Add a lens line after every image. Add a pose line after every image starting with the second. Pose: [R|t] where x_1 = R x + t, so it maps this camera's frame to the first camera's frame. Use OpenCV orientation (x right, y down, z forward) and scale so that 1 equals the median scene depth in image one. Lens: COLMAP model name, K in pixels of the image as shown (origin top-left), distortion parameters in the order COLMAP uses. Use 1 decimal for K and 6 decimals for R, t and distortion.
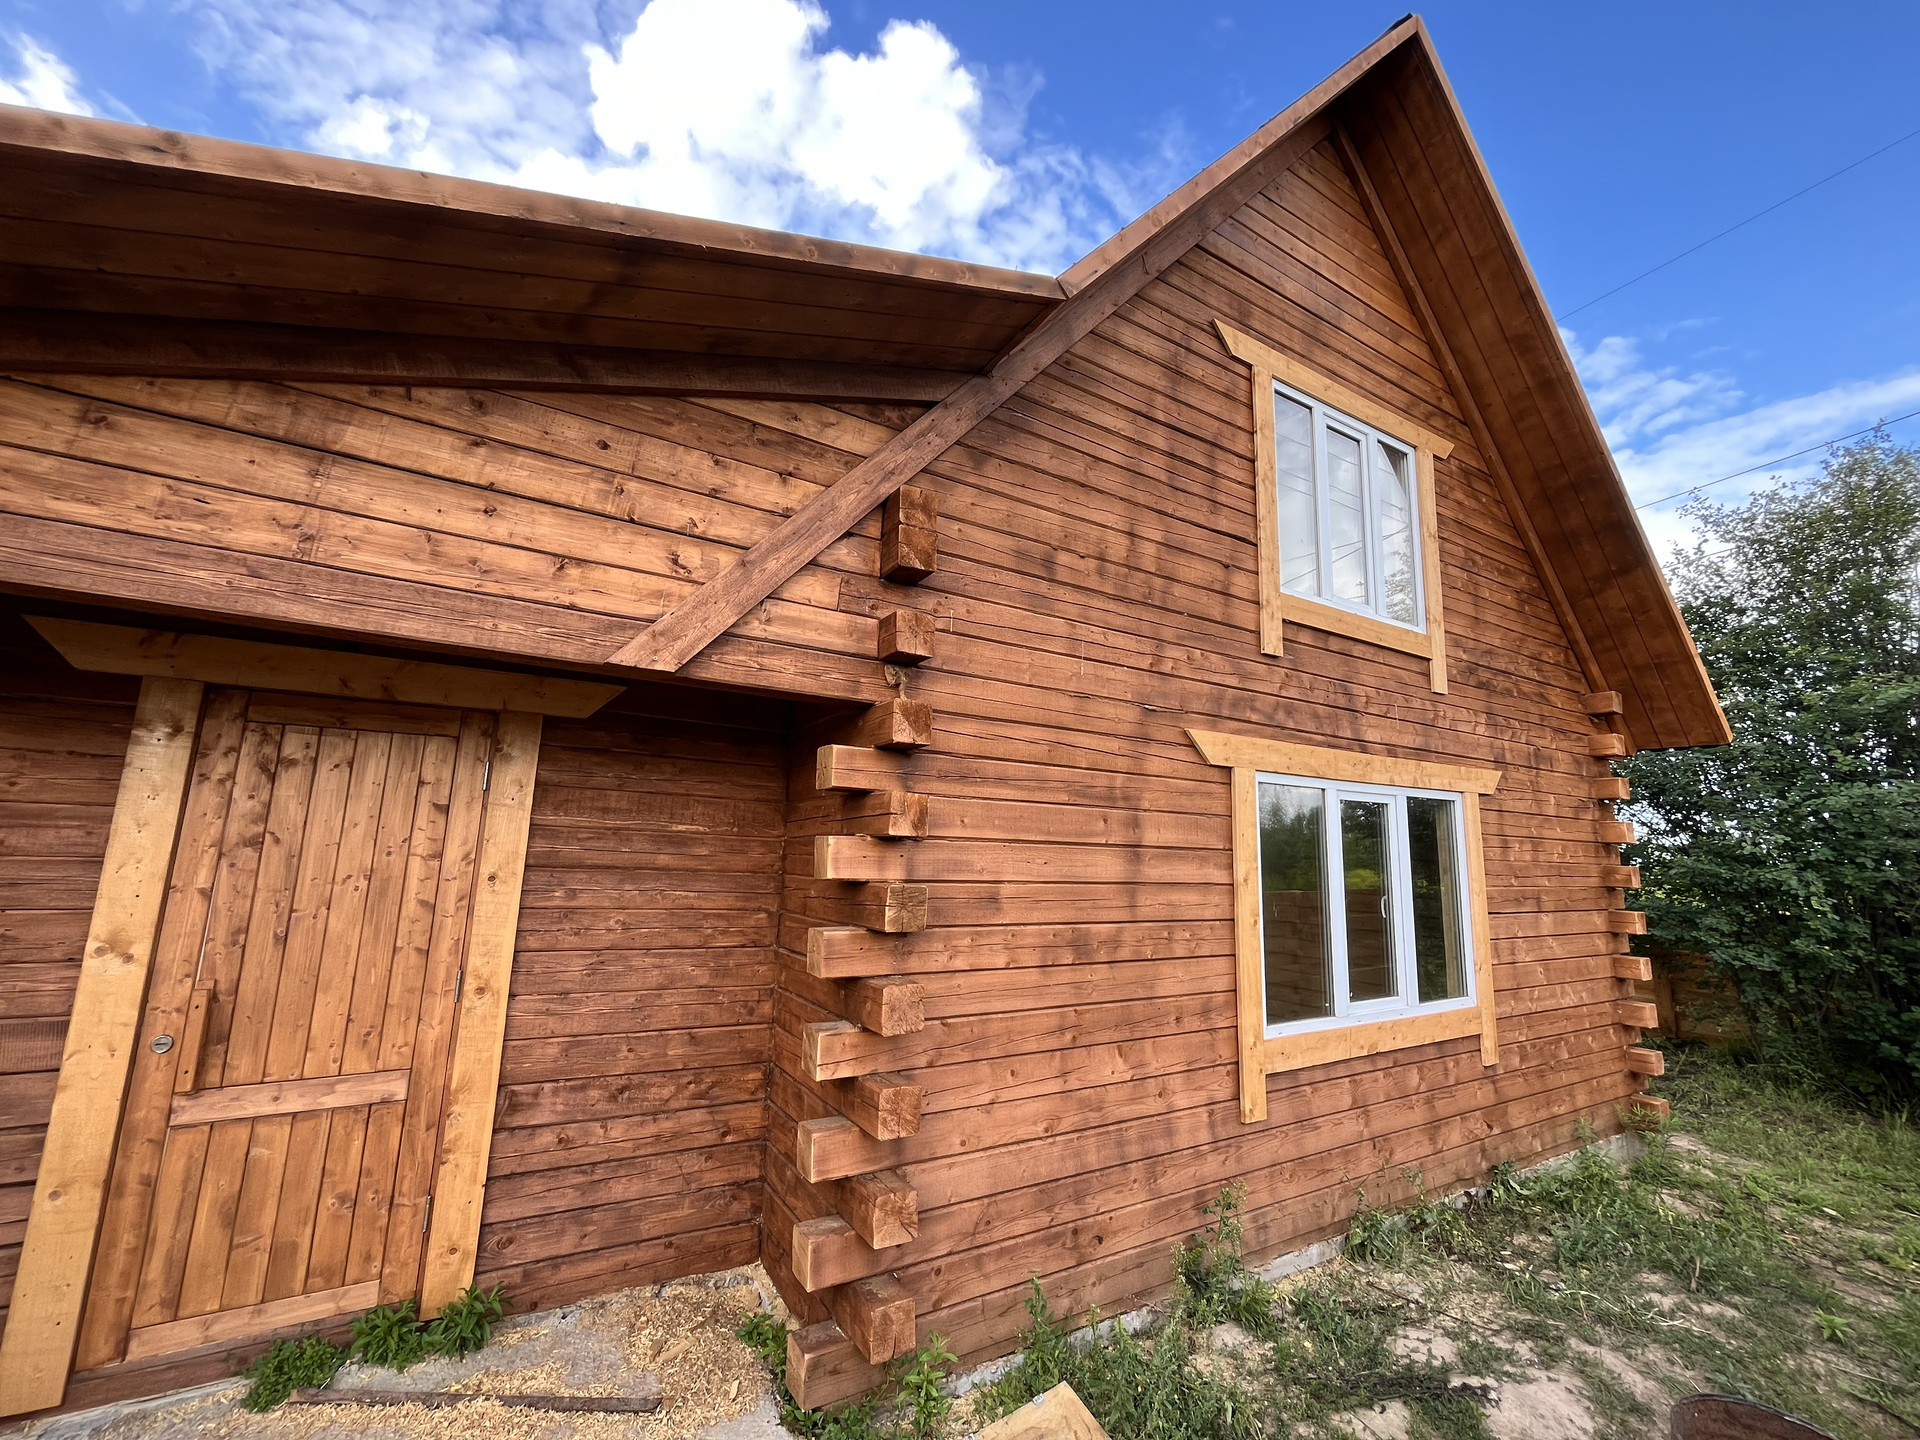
lens RADIAL K [[774.7, 0, 961.3], [0, 774.7, 708.2], [0, 0, 1]] dist [-0.002932, -0.000270]
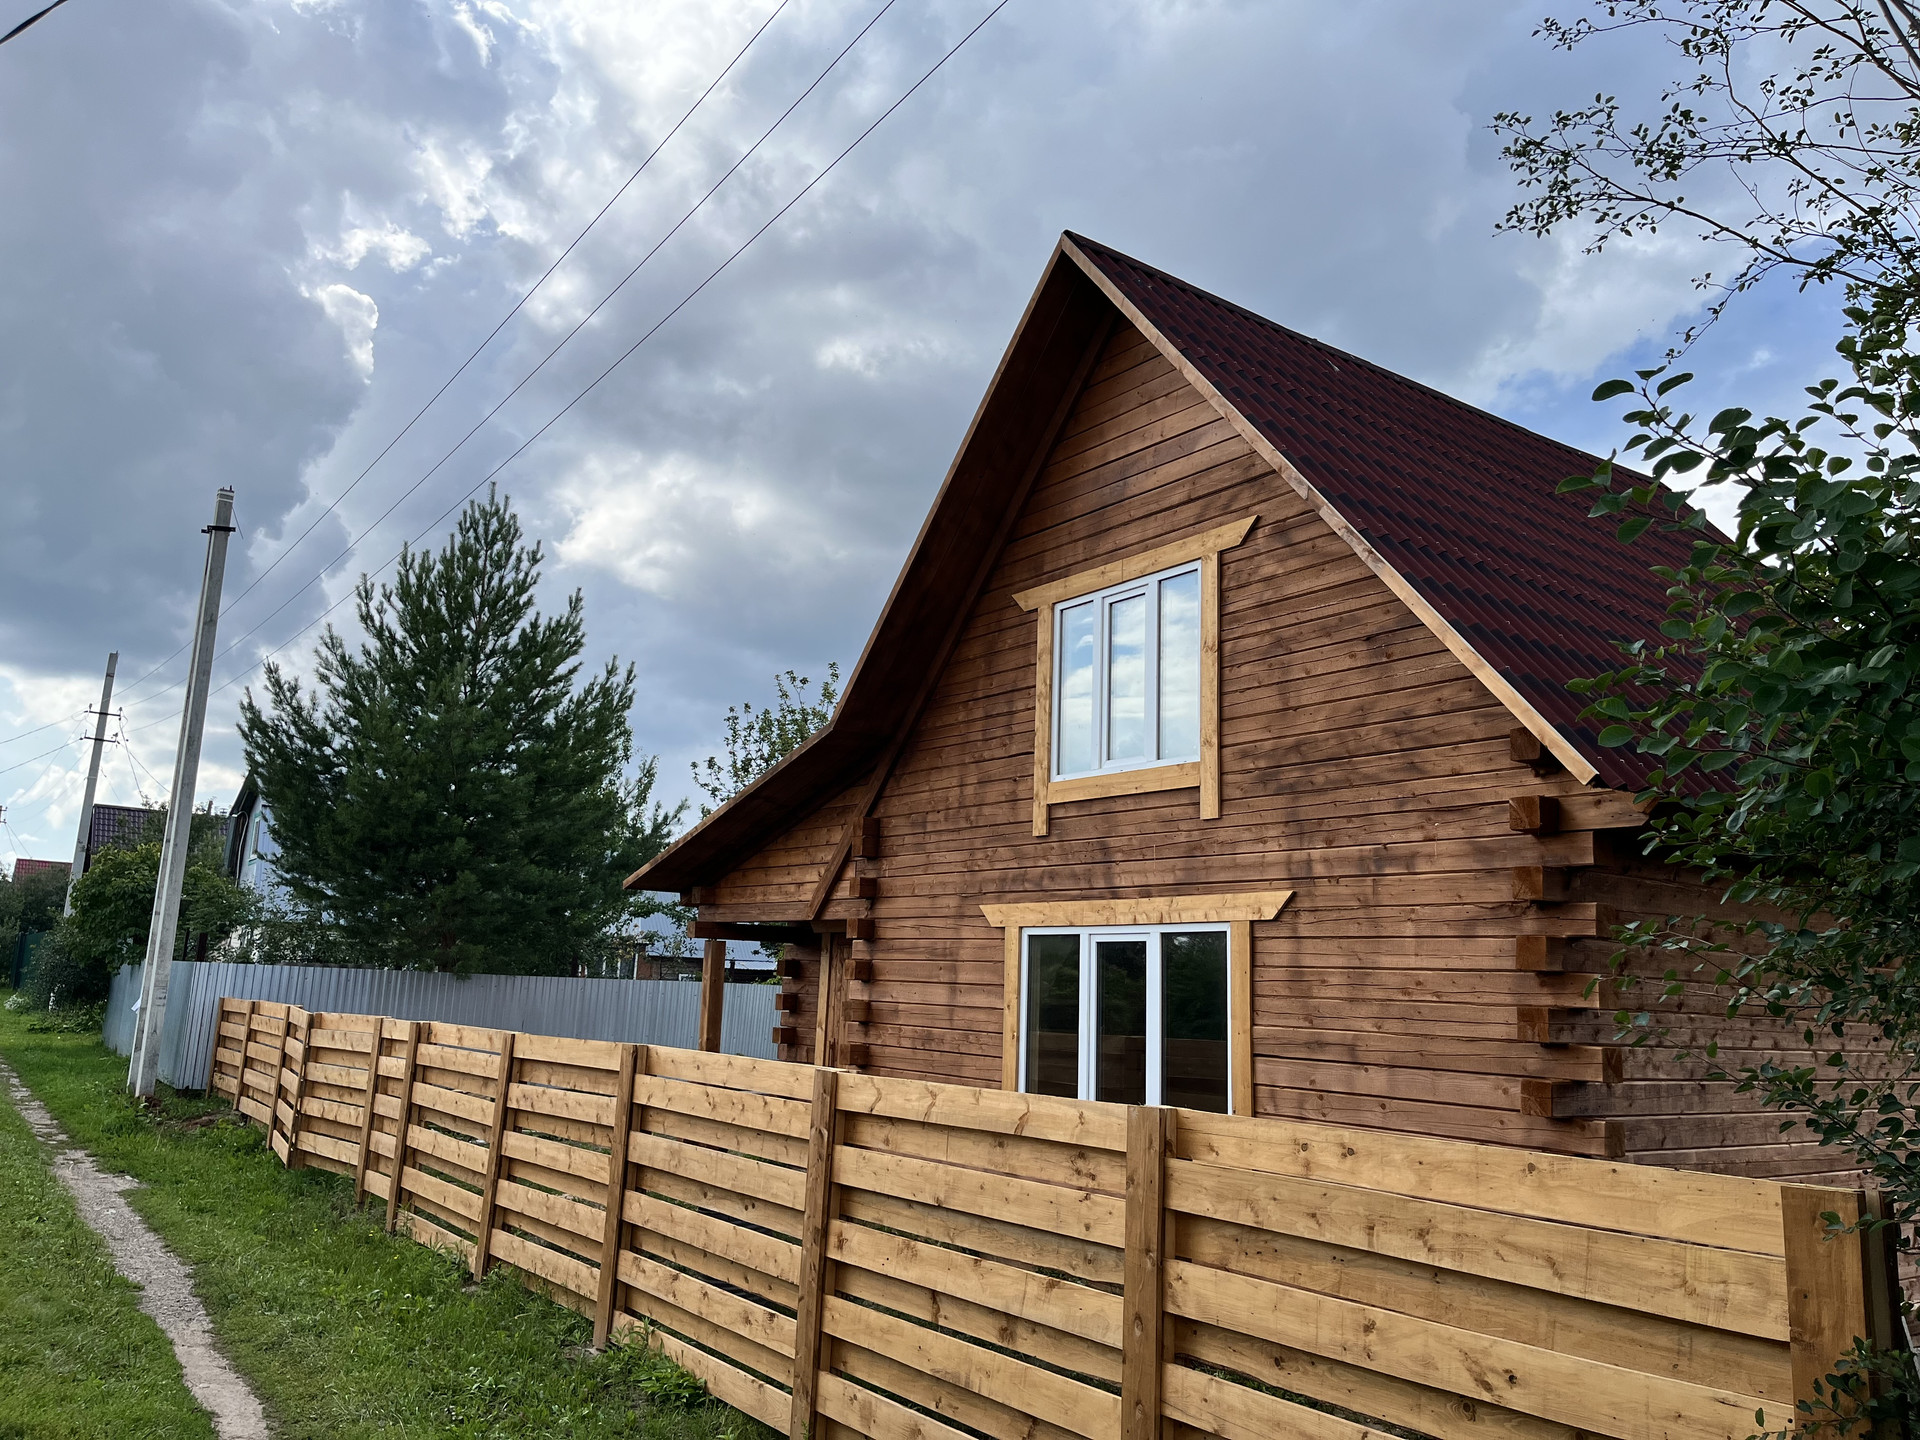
lens RADIAL K [[1447.9, 0, 959.6], [0, 1447.9, 717.2], [0, 0, 1]] dist [0.011113, 0.002103]
pose [[0.079187, -0.219072, -0.972490, 3.063138], [0.124189, 0.970122, -0.208426, 0.250011], [0.989094, -0.104268, 0.104027, 0.688285]]
